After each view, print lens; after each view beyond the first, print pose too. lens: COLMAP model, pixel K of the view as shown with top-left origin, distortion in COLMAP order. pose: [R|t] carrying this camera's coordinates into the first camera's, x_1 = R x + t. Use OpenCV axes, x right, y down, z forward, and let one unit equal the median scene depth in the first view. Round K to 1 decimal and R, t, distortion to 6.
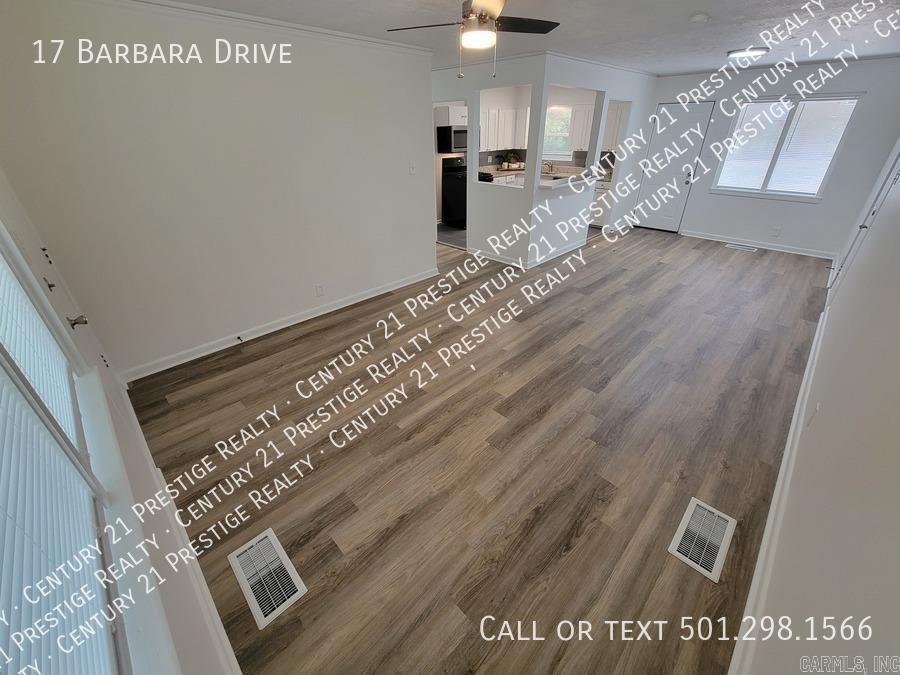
lens RADIAL K [[366.3, 0, 449.5], [0, 366.3, 330.0], [0, 0, 1]] dist [0.000584, -0.000351]
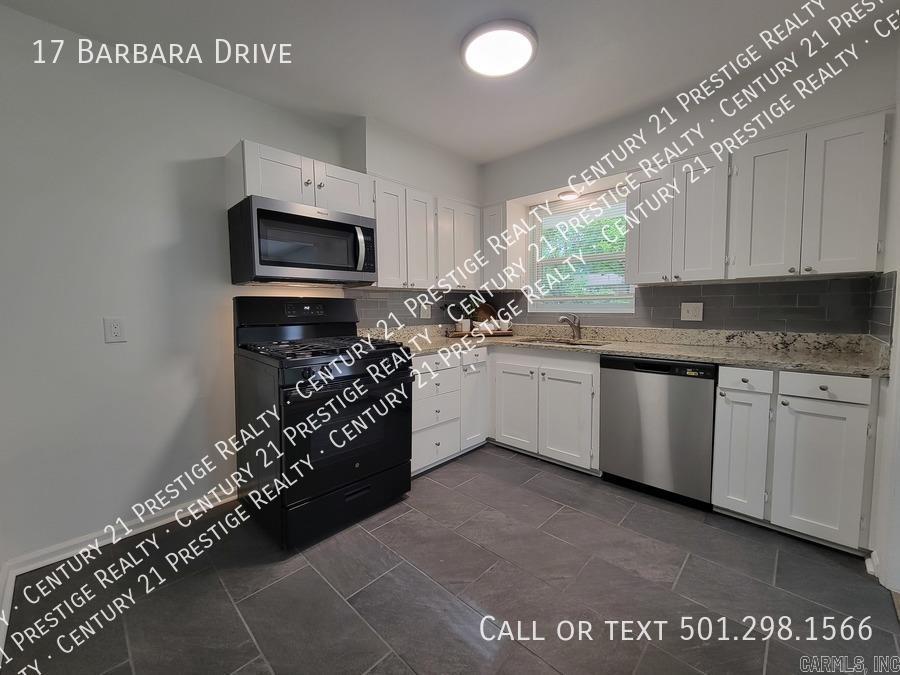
lens RADIAL K [[366.3, 0, 449.5], [0, 366.3, 330.0], [0, 0, 1]] dist [0.000584, -0.000351]
pose [[0.999554, 0.005036, 0.029451, 0.189859], [0.007774, 0.907915, -0.419083, -0.413637], [-0.028849, 0.419124, 0.907470, 0.957547]]
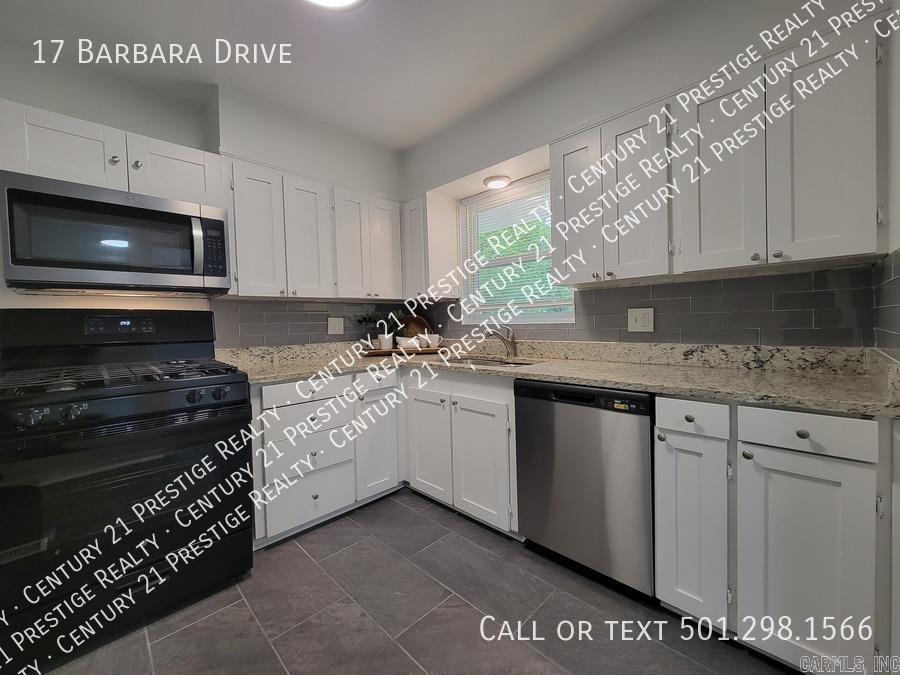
lens RADIAL K [[366.3, 0, 449.5], [0, 366.3, 330.0], [0, 0, 1]] dist [0.000584, -0.000351]
pose [[0.999935, -0.008765, 0.007314, 0.326580], [0.011139, 0.889302, -0.457185, -0.459049], [-0.002497, 0.457236, 0.889342, 1.051330]]
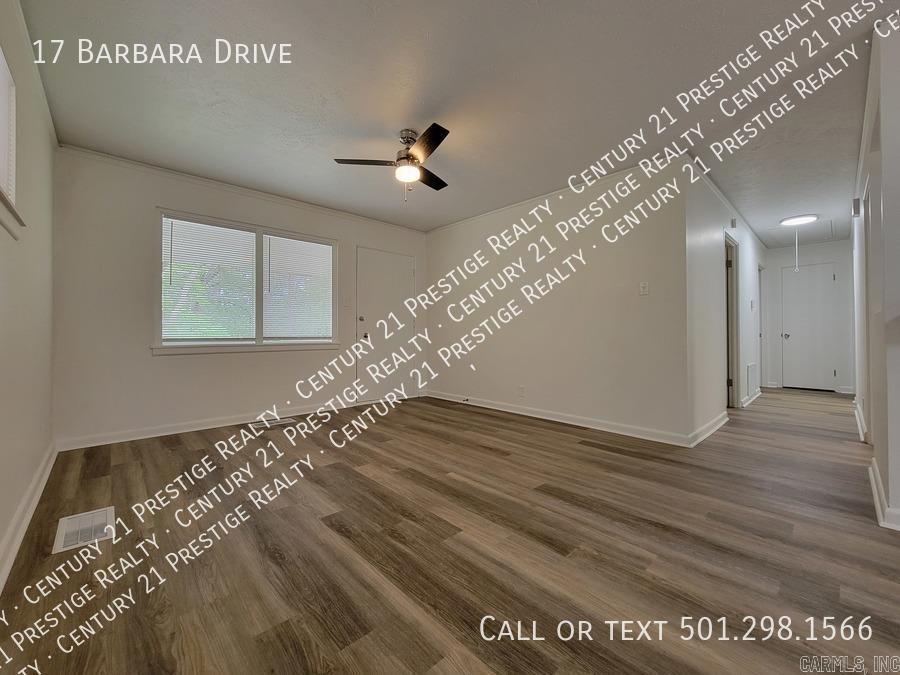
lens RADIAL K [[366.3, 0, 449.5], [0, 366.3, 330.0], [0, 0, 1]] dist [0.000584, -0.000351]
pose [[-0.035641, -0.002031, -0.999363, 0.553958], [-0.482306, 0.875867, 0.015420, -0.132483], [0.875278, 0.482548, -0.032196, 0.548277]]
